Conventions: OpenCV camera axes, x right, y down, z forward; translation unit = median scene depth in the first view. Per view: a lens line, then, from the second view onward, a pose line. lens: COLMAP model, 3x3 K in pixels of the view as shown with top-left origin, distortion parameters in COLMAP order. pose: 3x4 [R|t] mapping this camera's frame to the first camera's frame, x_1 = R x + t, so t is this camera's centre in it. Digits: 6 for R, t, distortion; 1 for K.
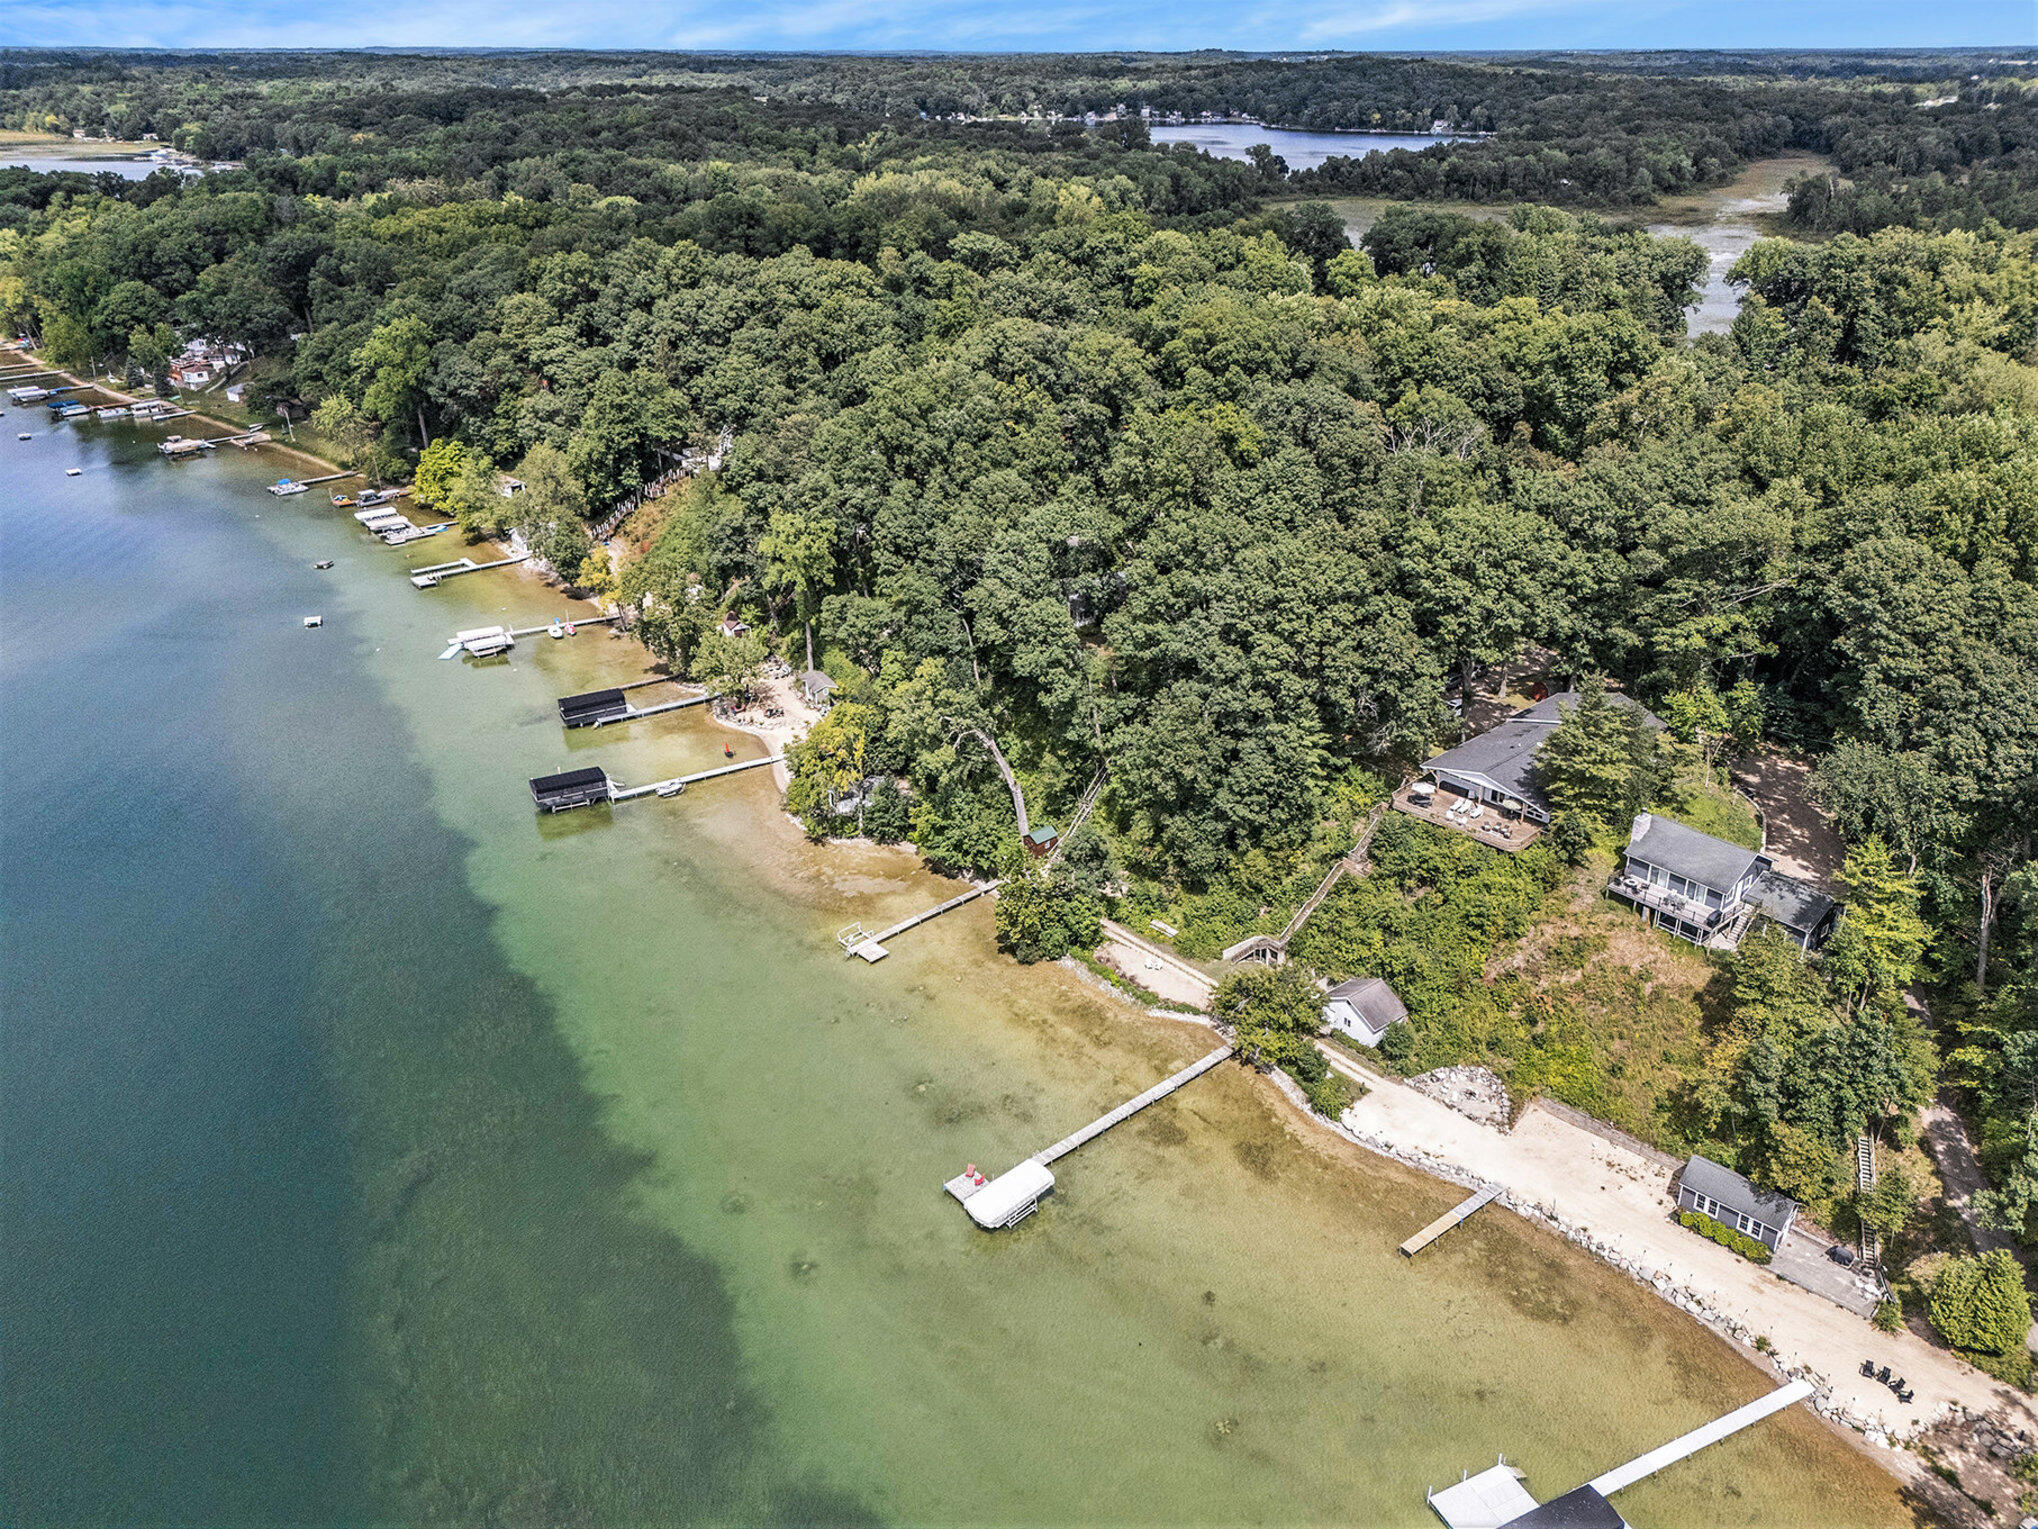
lens RADIAL K [[1511.9, 0, 1028.4], [0, 1511.9, 746.1], [0, 0, 1]] dist [0.082356, -0.086865]
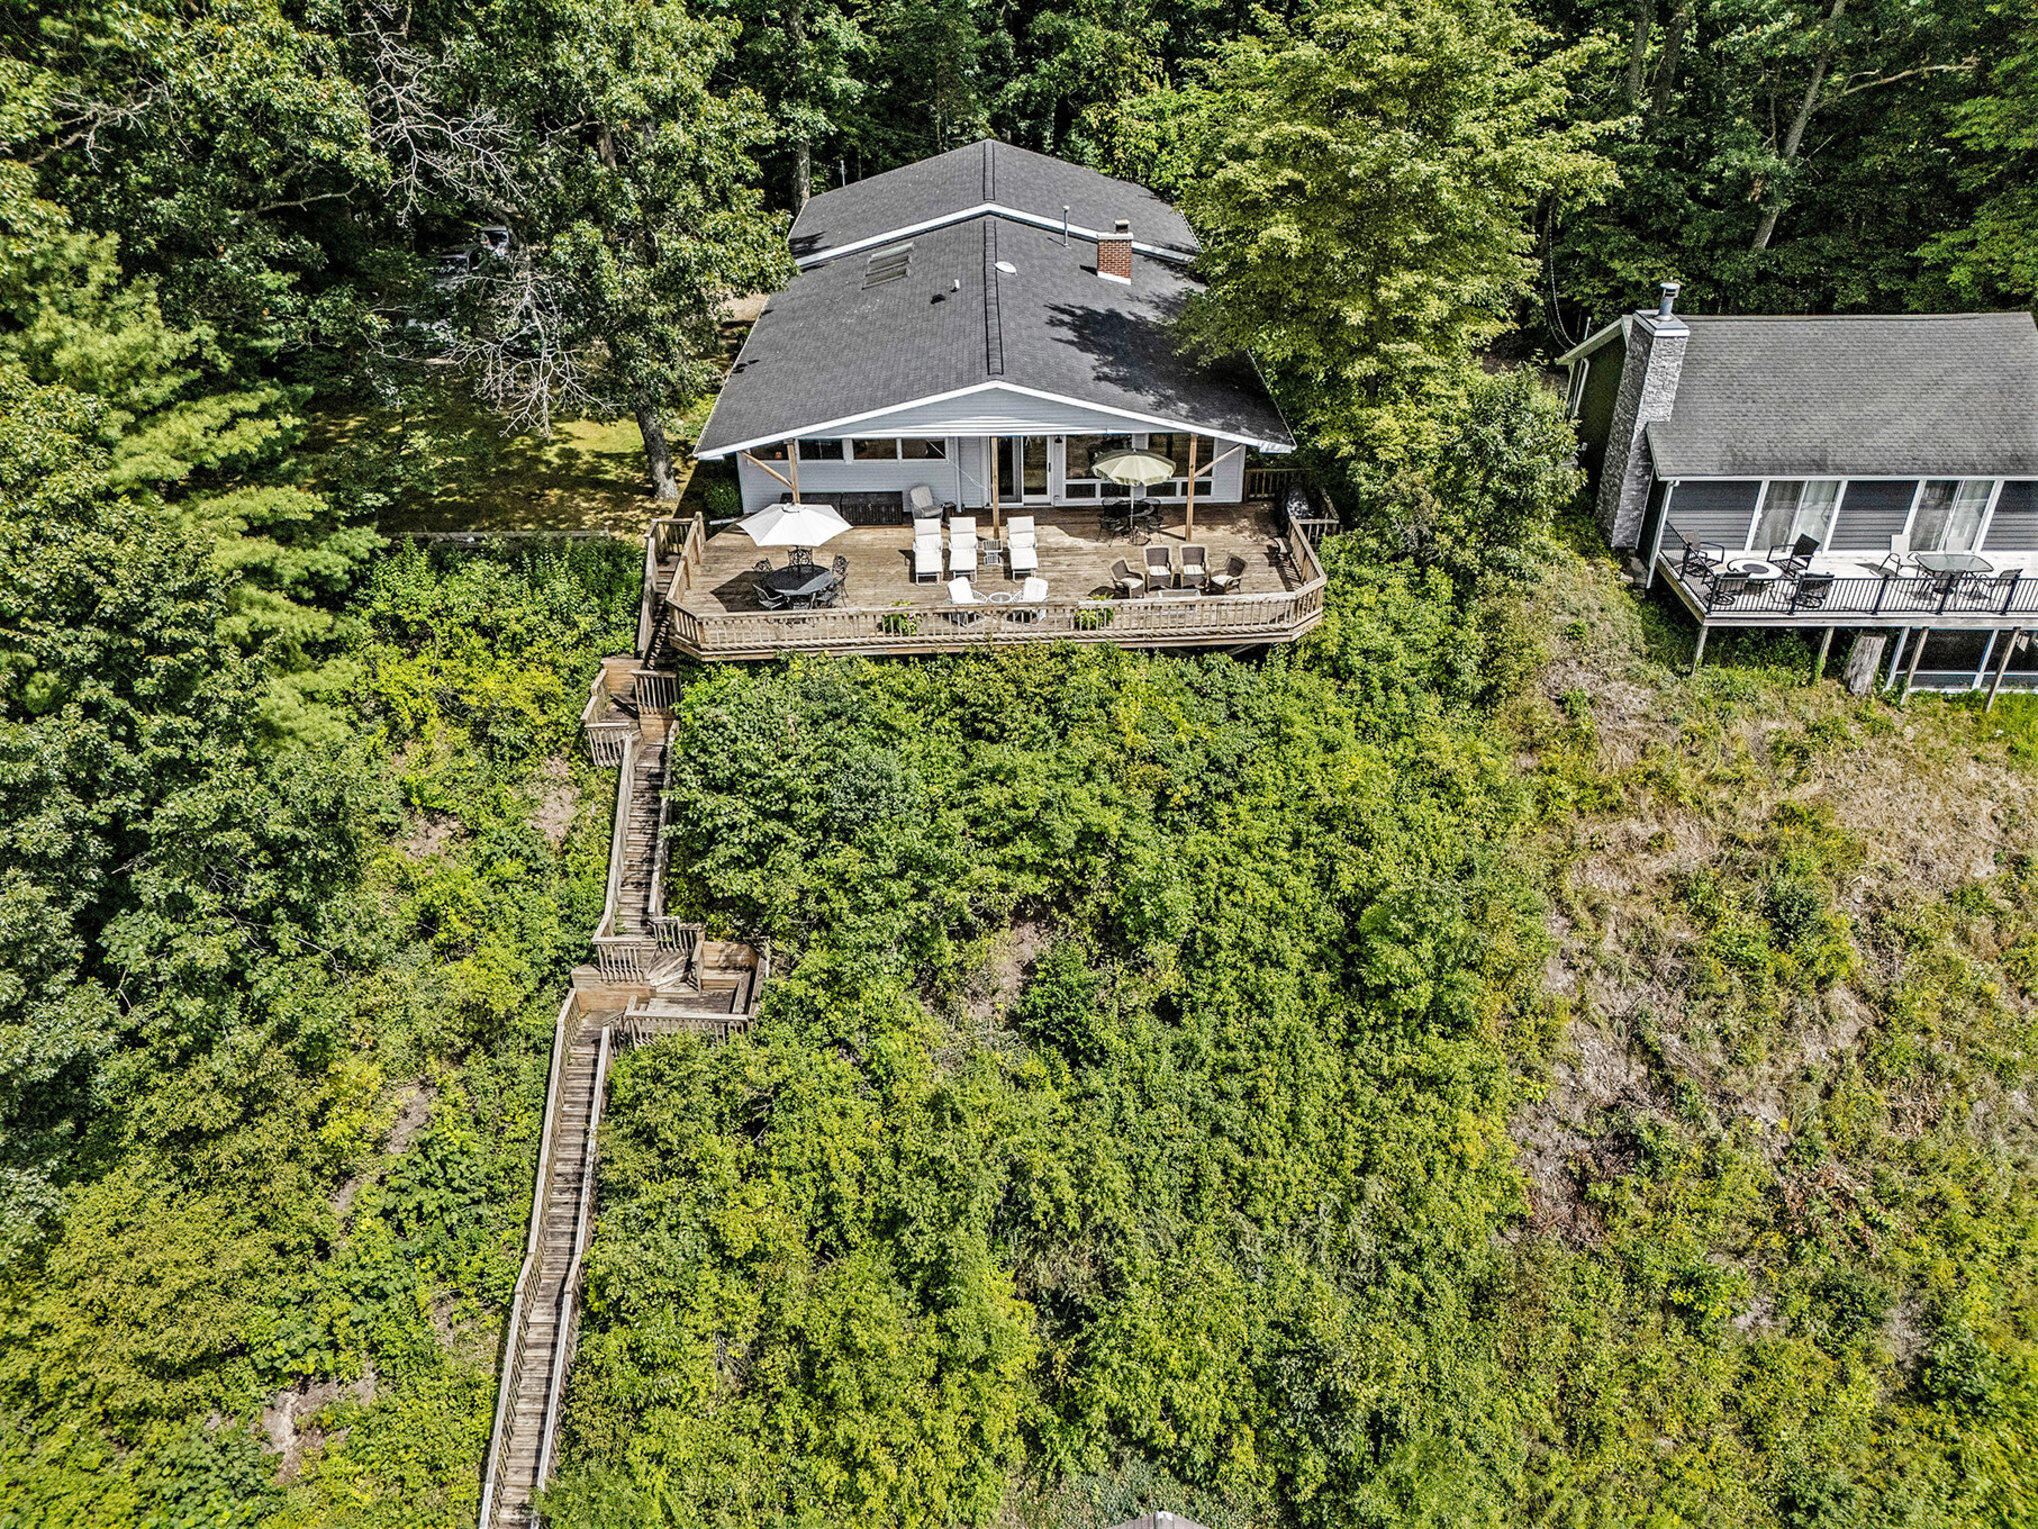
lens RADIAL K [[1511.9, 0, 1028.4], [0, 1511.9, 746.1], [0, 0, 1]] dist [0.082356, -0.086865]
pose [[0.656253, -0.387703, 0.647317, 0.129819], [0.321889, 0.919764, 0.224549, 0.018805], [-0.682437, 0.061003, 0.728395, 0.829732]]
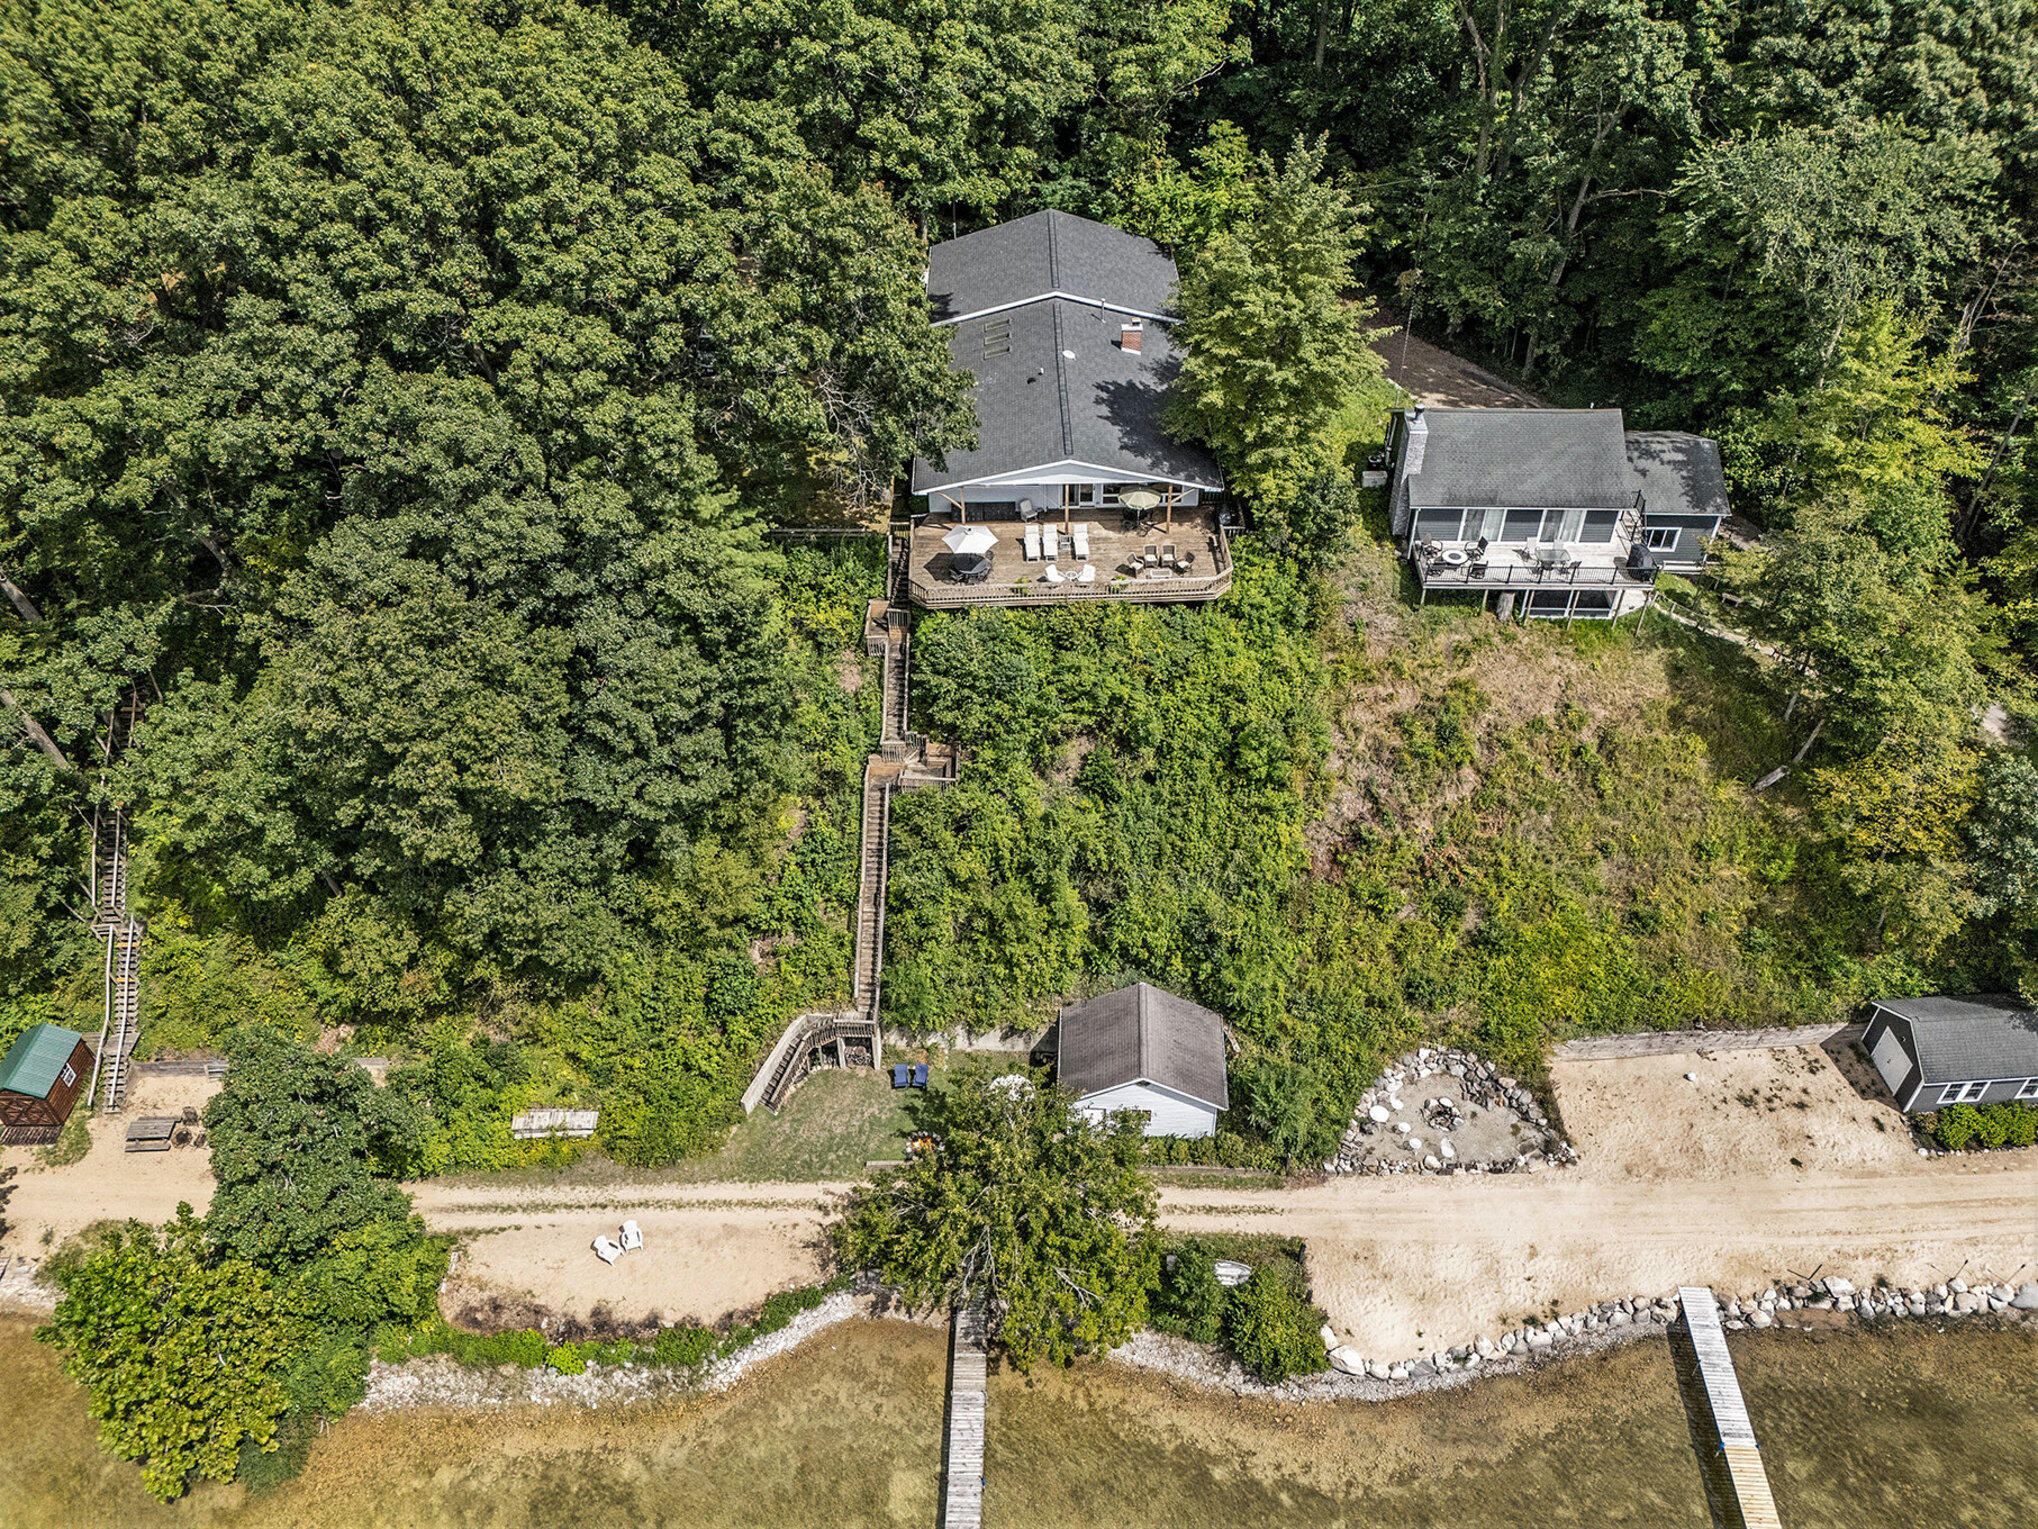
lens RADIAL K [[1511.9, 0, 1028.4], [0, 1511.9, 746.1], [0, 0, 1]] dist [0.082356, -0.086865]
pose [[0.662680, -0.483790, 0.571666, -0.009432], [0.318753, 0.872951, 0.369260, -0.078017], [-0.677681, -0.062480, 0.732697, 0.670452]]
